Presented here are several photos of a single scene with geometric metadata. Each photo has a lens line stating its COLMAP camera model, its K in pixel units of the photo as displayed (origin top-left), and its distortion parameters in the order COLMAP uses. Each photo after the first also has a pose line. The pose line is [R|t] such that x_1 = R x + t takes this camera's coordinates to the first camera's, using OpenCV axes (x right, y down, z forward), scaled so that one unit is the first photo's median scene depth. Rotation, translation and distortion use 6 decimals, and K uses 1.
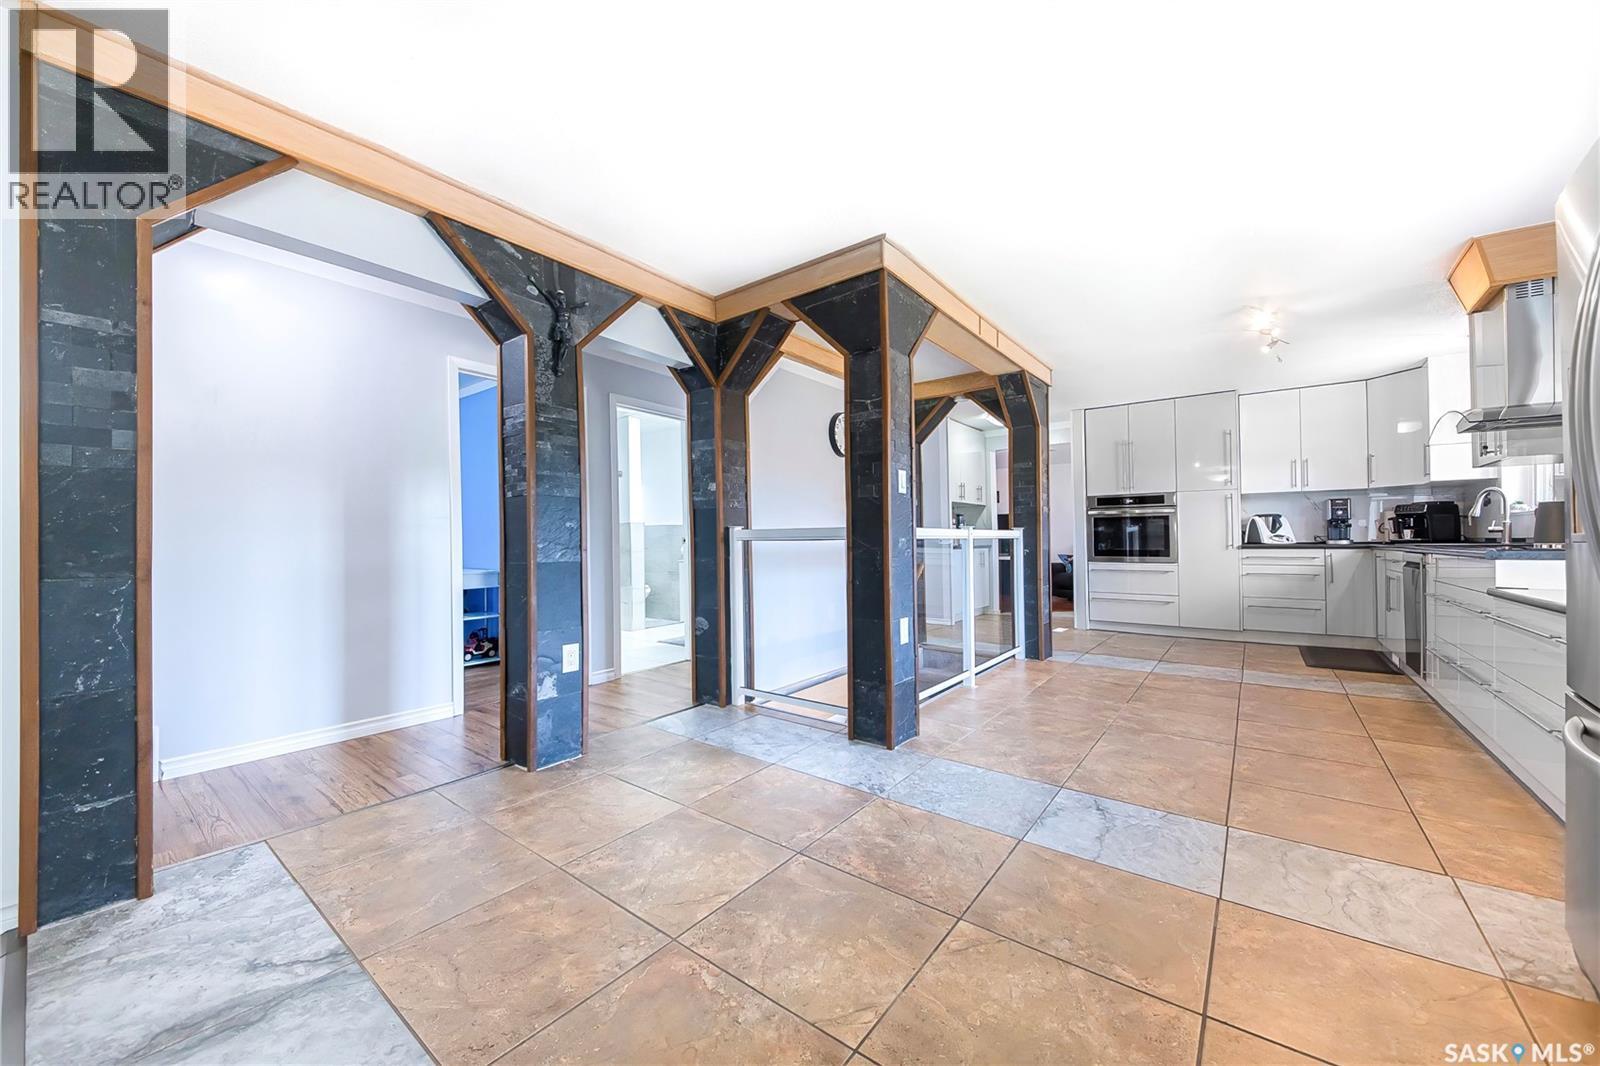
lens RADIAL K [[585.9, 0, 802.7], [0, 585.9, 537.1], [0, 0, 1]] dist [-0.001215, -0.000540]
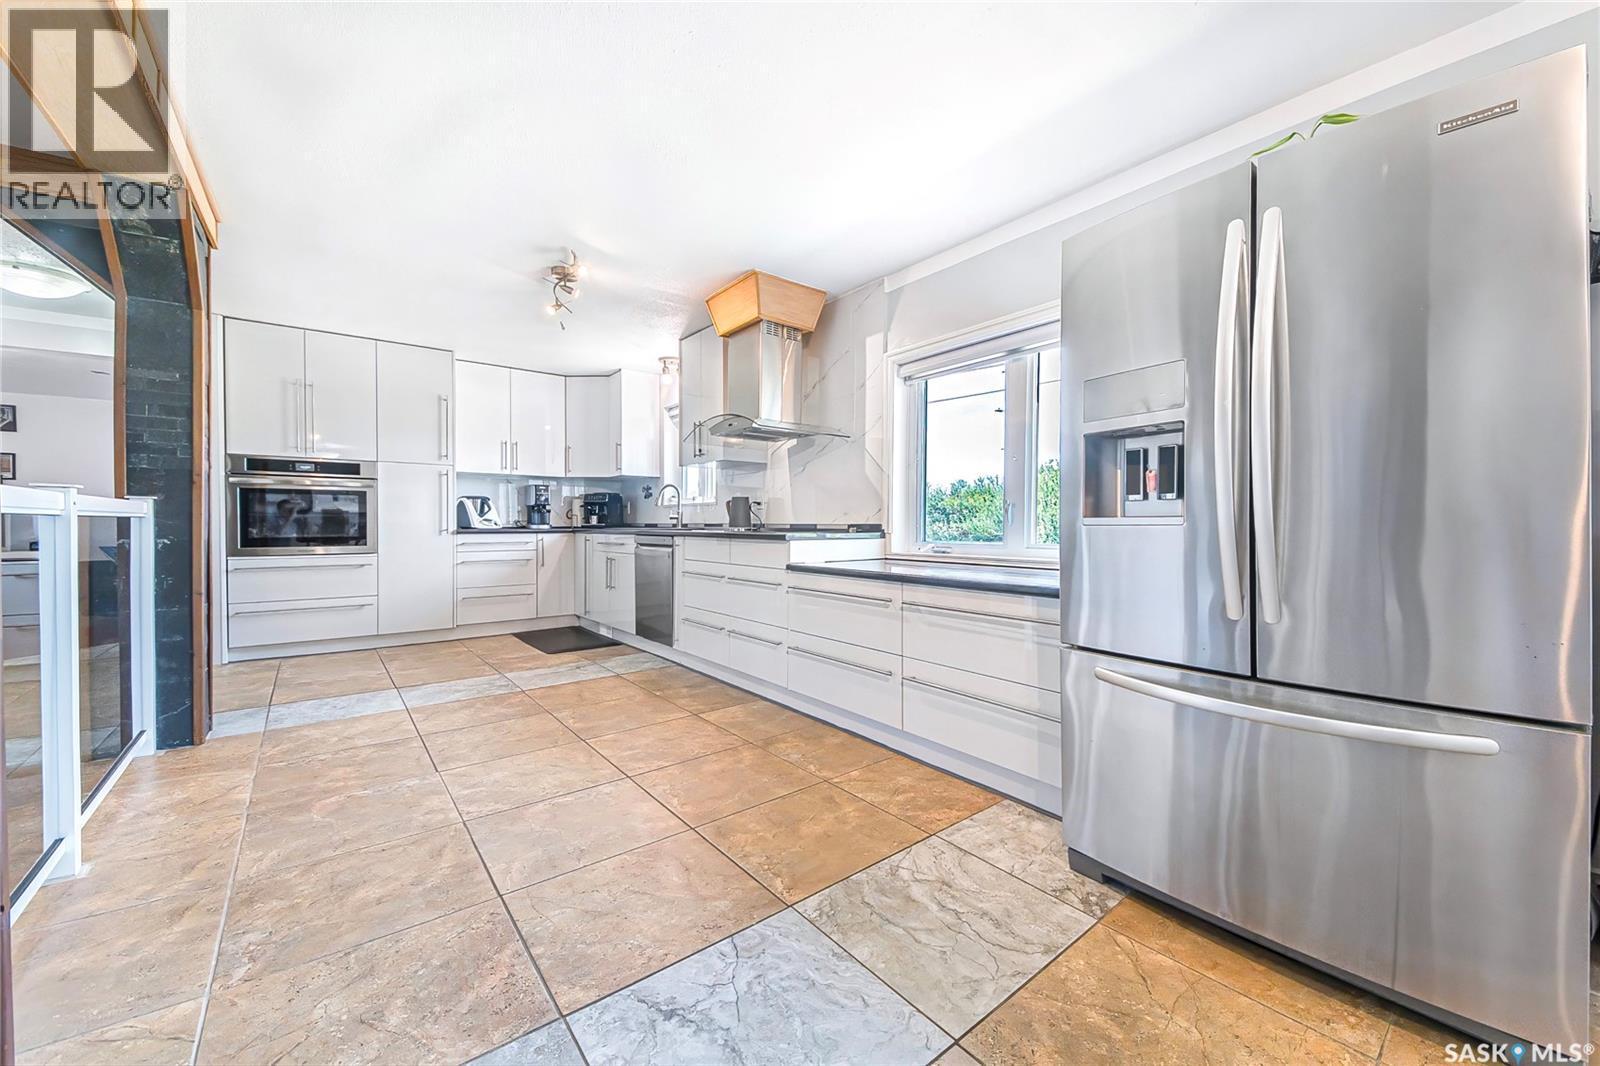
lens RADIAL K [[585.9, 0, 808.0], [0, 585.9, 531.0], [0, 0, 1]] dist [-0.001215, -0.000540]
pose [[0.214191, -0.004101, 0.976783, 0.002594], [-0.009264, 0.999938, 0.006230, 0.005190], [-0.976748, -0.010383, 0.214140, 0.316559]]
